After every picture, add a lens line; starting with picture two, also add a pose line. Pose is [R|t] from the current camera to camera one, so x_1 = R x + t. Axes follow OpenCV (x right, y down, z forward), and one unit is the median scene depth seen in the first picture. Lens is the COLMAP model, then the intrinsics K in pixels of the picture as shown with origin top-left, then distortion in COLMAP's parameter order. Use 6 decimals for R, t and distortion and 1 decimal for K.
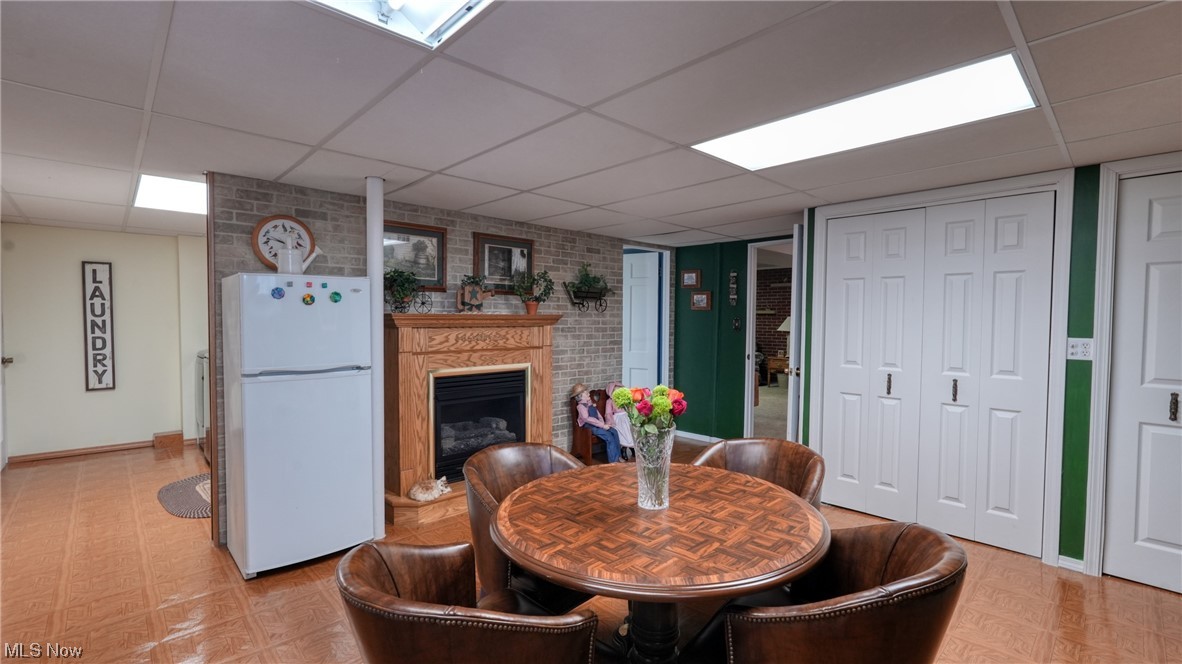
lens RADIAL K [[522.9, 0, 592.2], [0, 522.9, 333.9], [0, 0, 1]] dist [-0.003160, 0.002112]
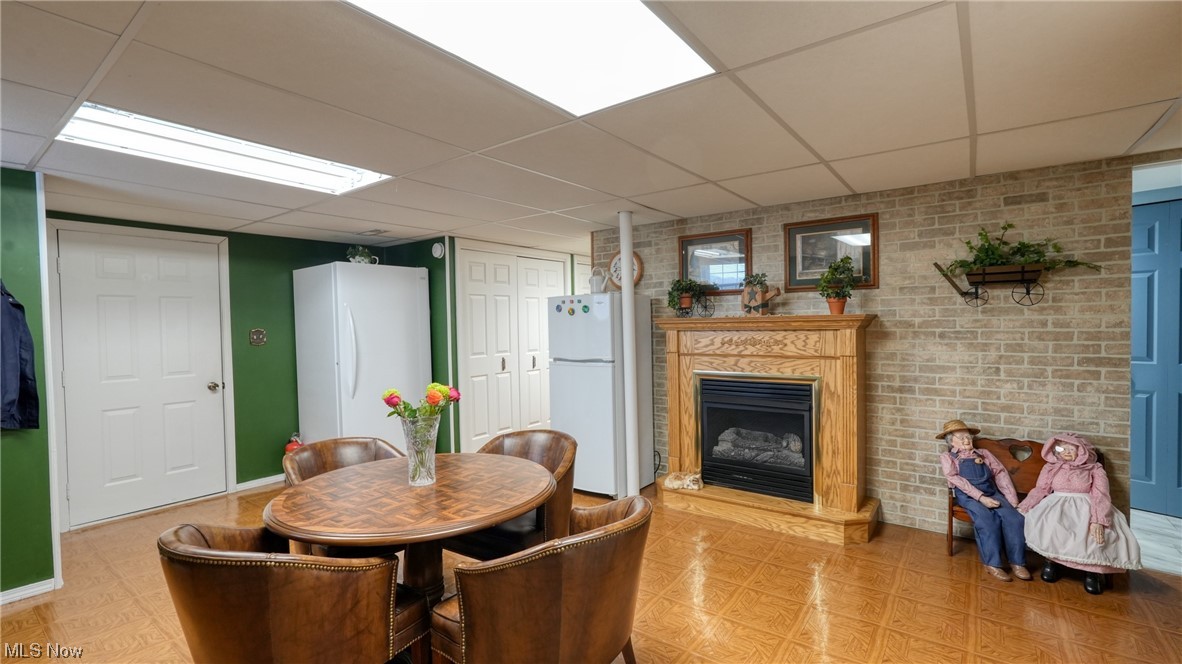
lens RADIAL K [[522.9, 0, 587.8], [0, 522.9, 333.3], [0, 0, 1]] dist [-0.003160, 0.002112]
pose [[0.156859, 0.015705, -0.987496, 0.884280], [-0.011586, 0.999834, 0.014061, -0.024425], [0.987553, 0.009236, 0.157015, 0.772721]]
